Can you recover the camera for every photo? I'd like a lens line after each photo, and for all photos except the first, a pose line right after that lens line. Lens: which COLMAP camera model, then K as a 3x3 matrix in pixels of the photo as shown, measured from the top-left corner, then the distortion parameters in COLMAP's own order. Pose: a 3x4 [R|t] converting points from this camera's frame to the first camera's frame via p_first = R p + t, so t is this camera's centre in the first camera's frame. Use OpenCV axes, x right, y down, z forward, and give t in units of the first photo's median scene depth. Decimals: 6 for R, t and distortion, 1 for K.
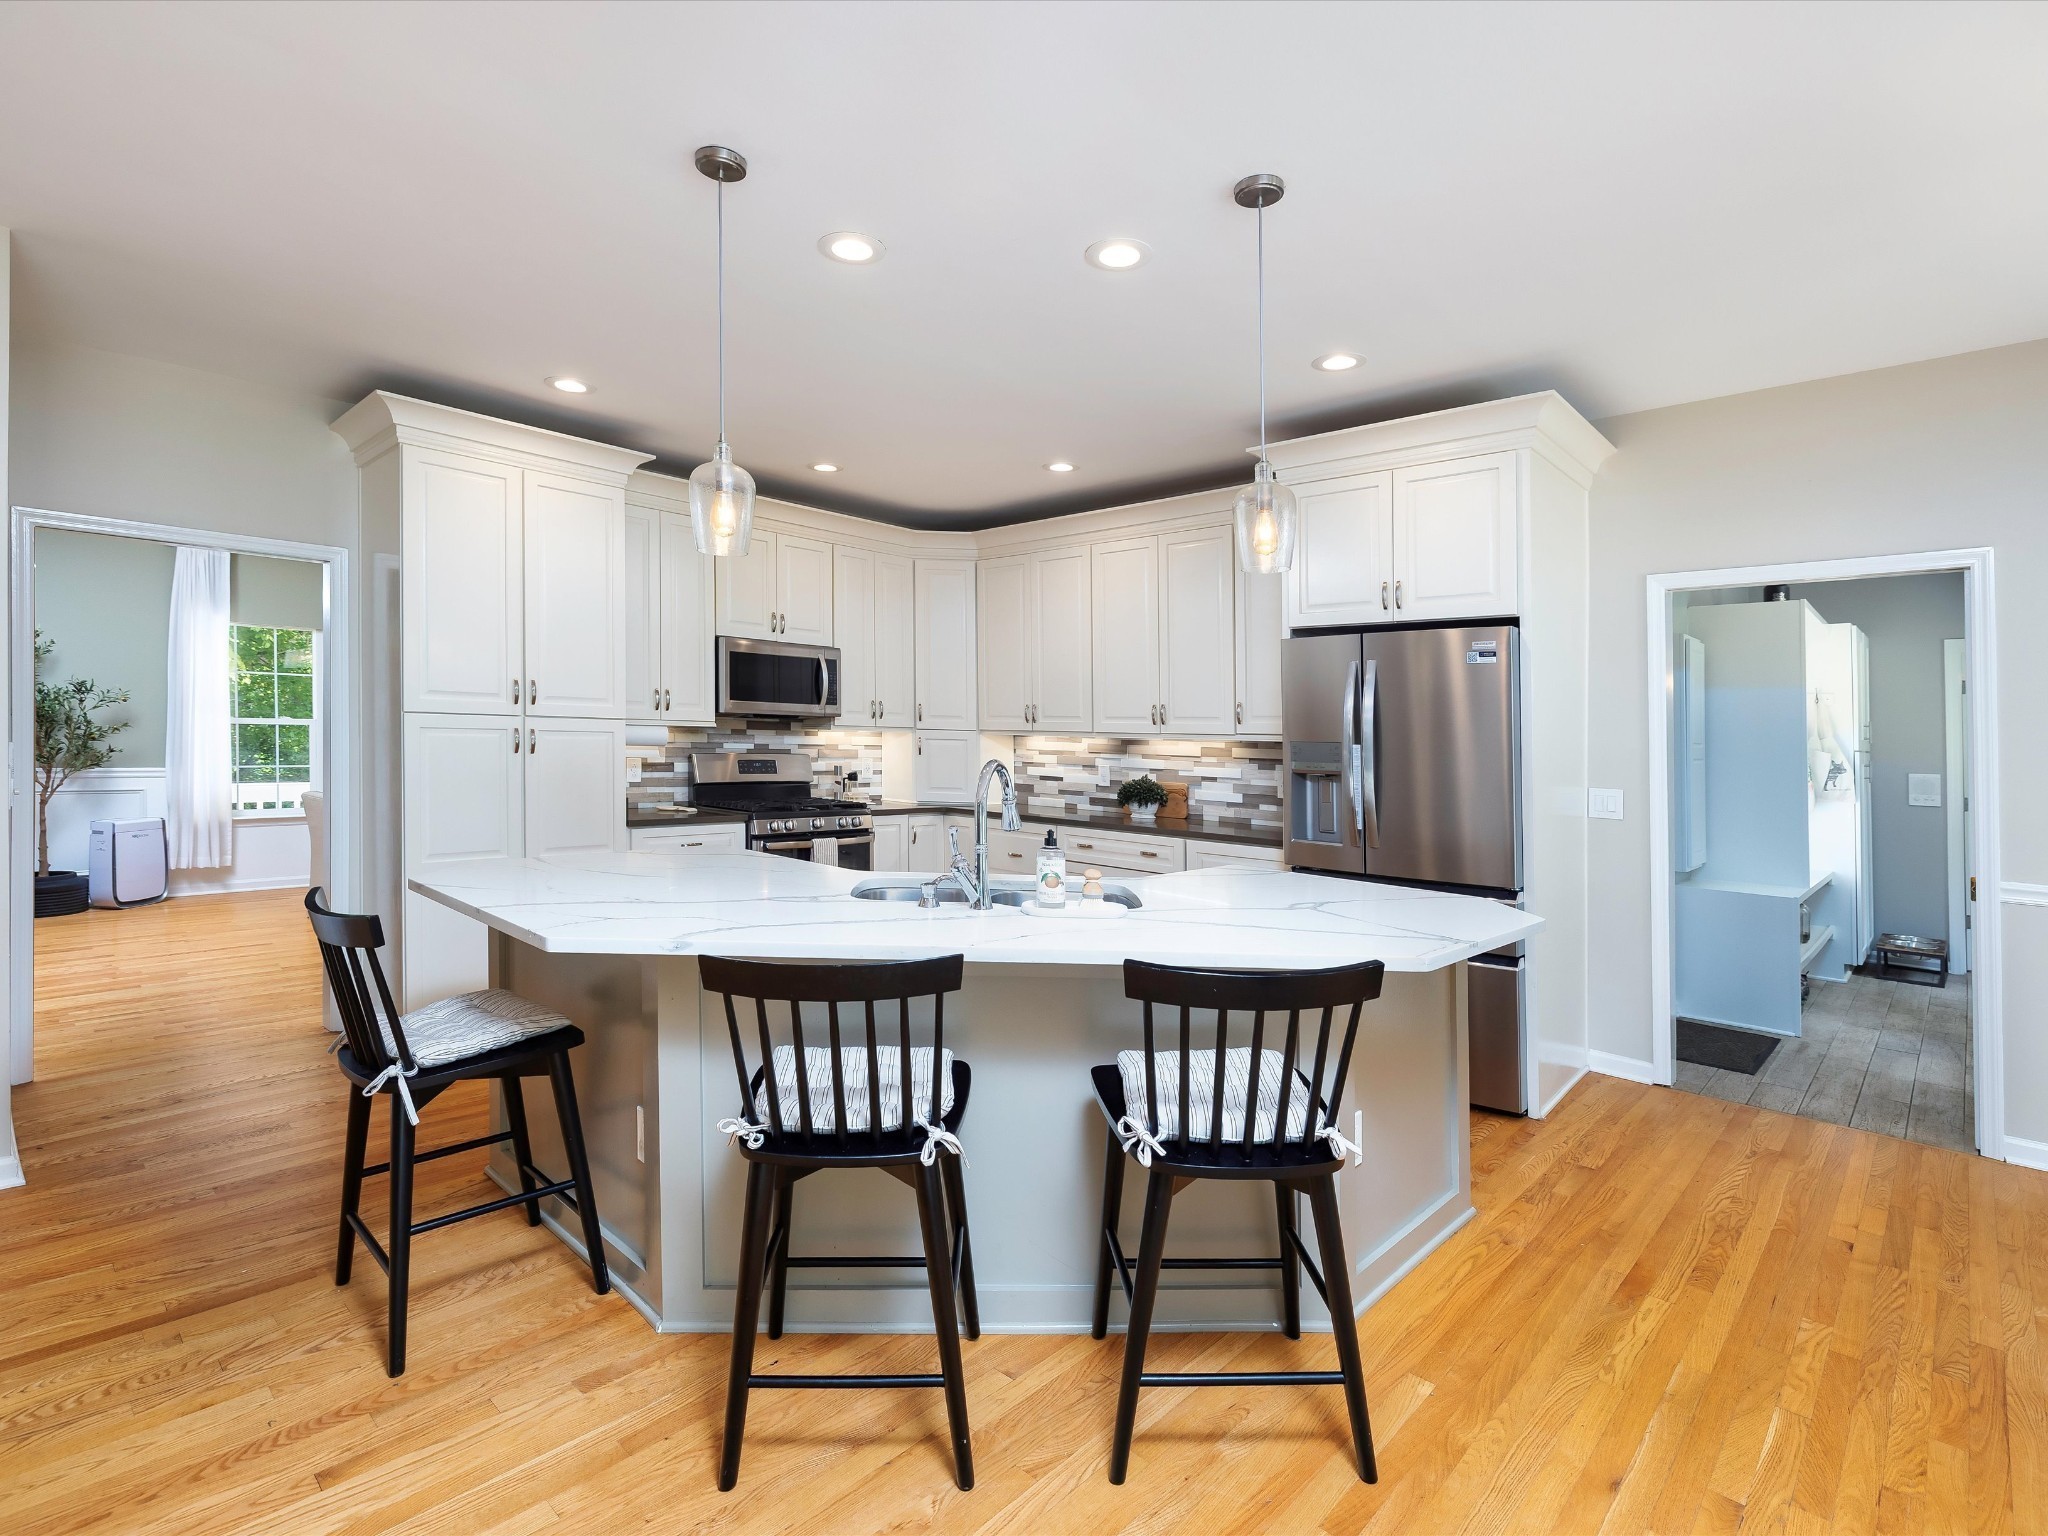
lens RADIAL K [[1090.6, 0, 1024.0], [0, 1090.6, 768.0], [0, 0, 1]] dist [-0.001535, -0.001082]
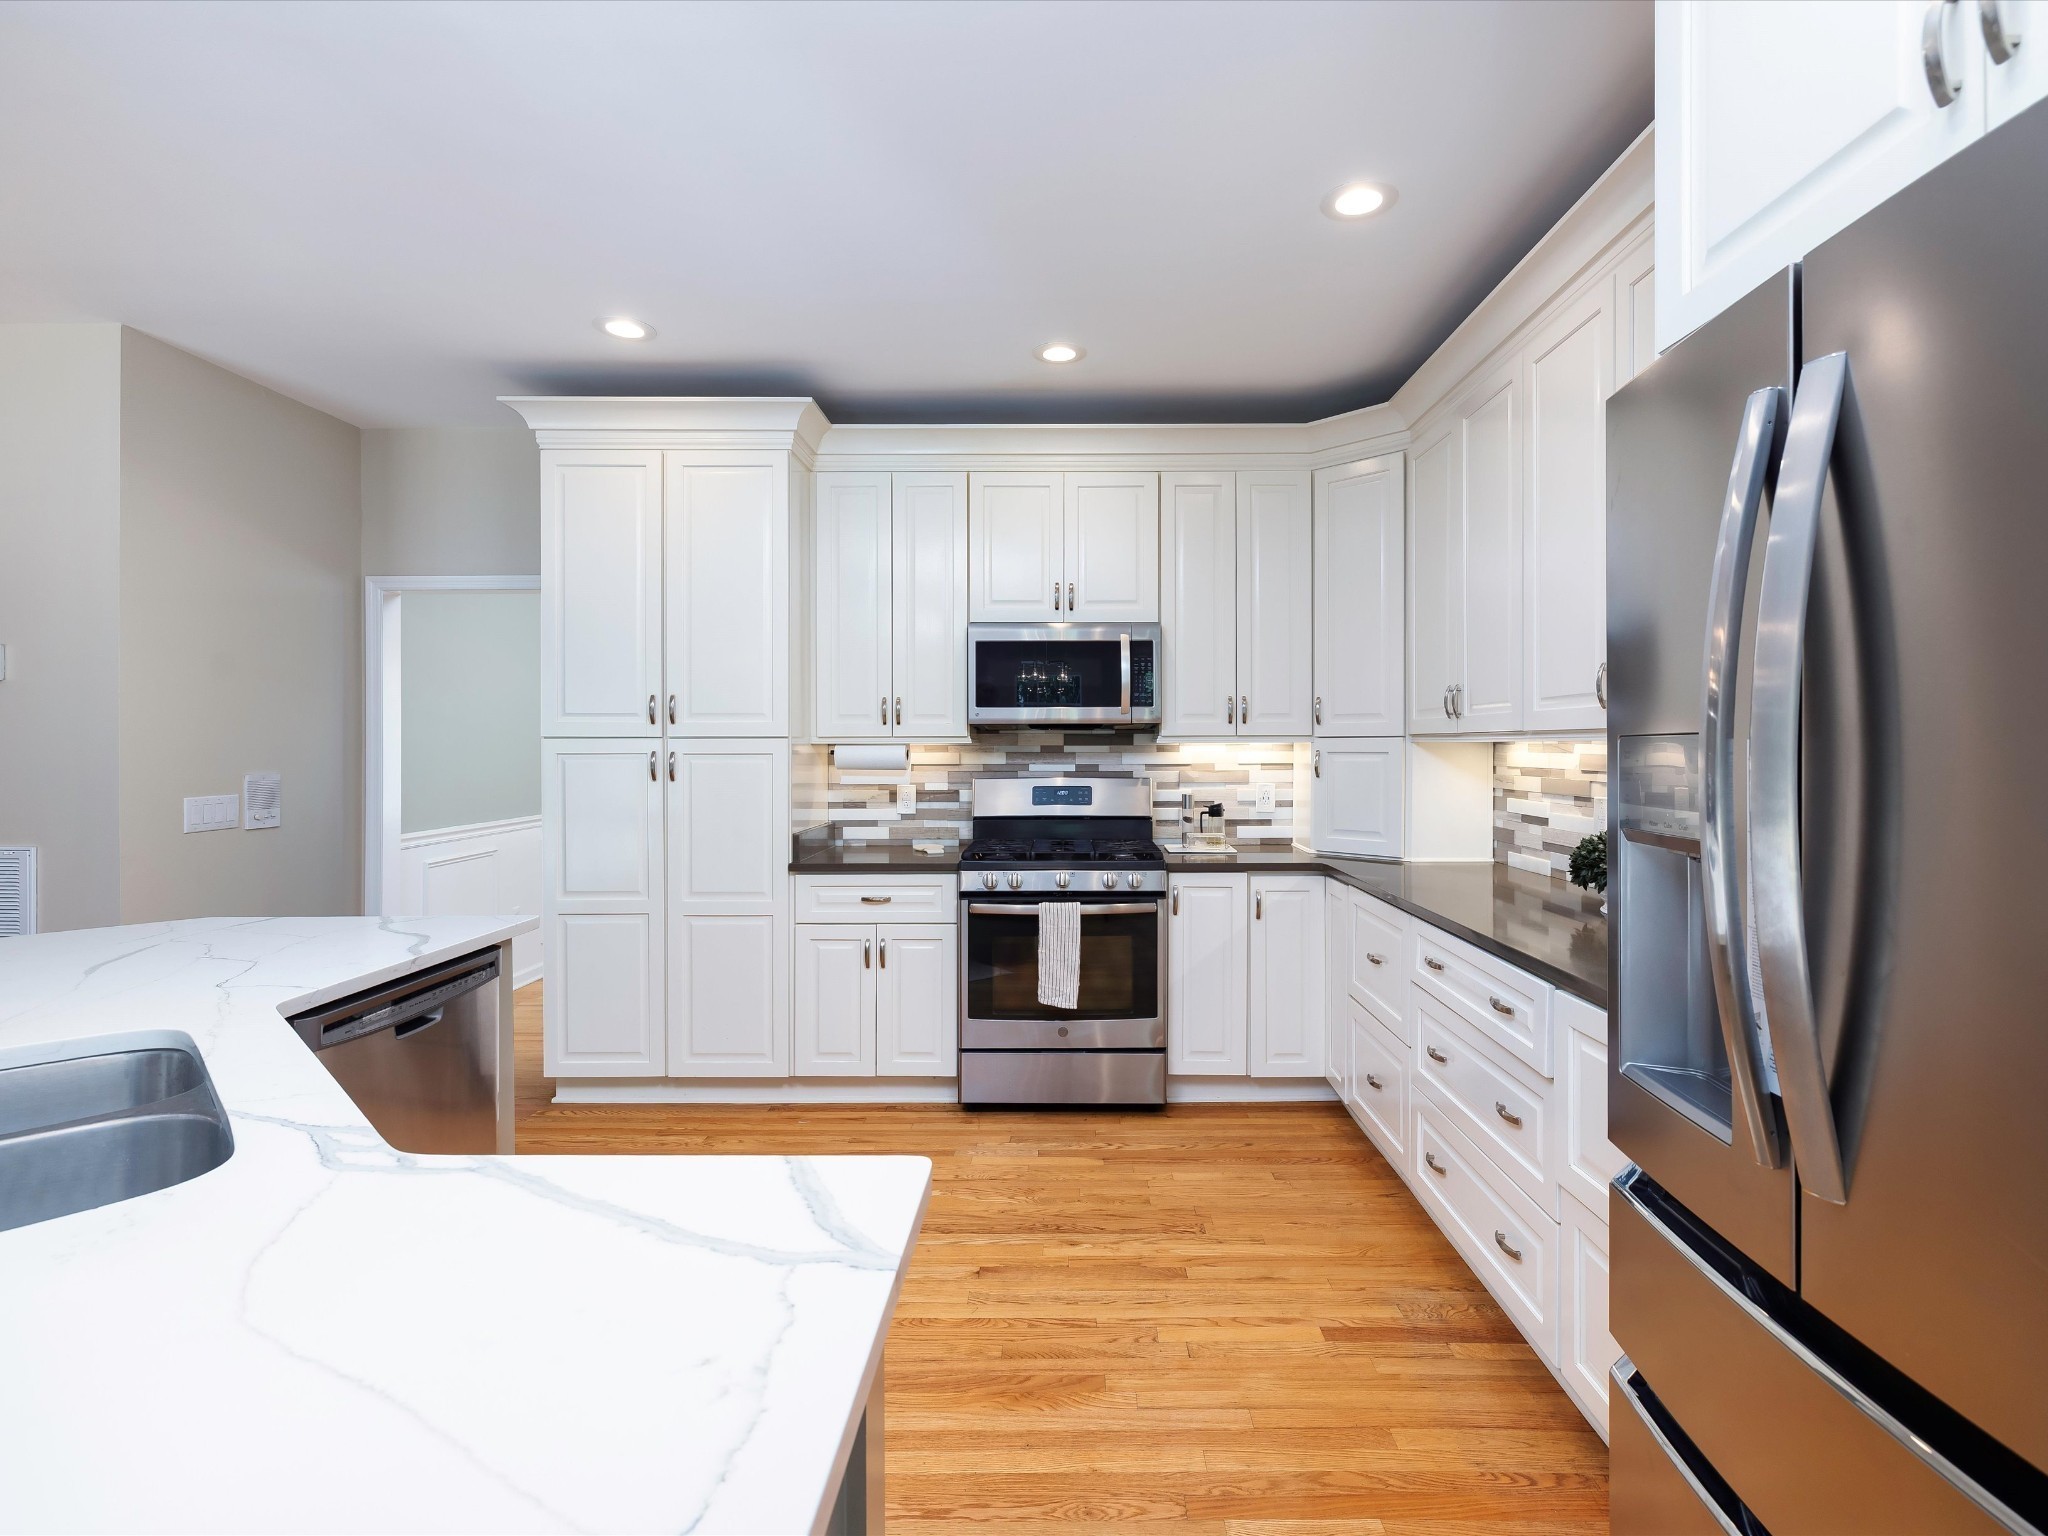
lens RADIAL K [[1113.8, 0, 1024.3], [0, 1113.8, 790.2], [0, 0, 1]] dist [0.041219, -0.000045]
pose [[0.665651, 0.003161, -0.746257, 0.295280], [-0.002532, 0.999995, 0.001978, -0.006230], [0.746259, 0.000572, 0.665655, 0.471838]]
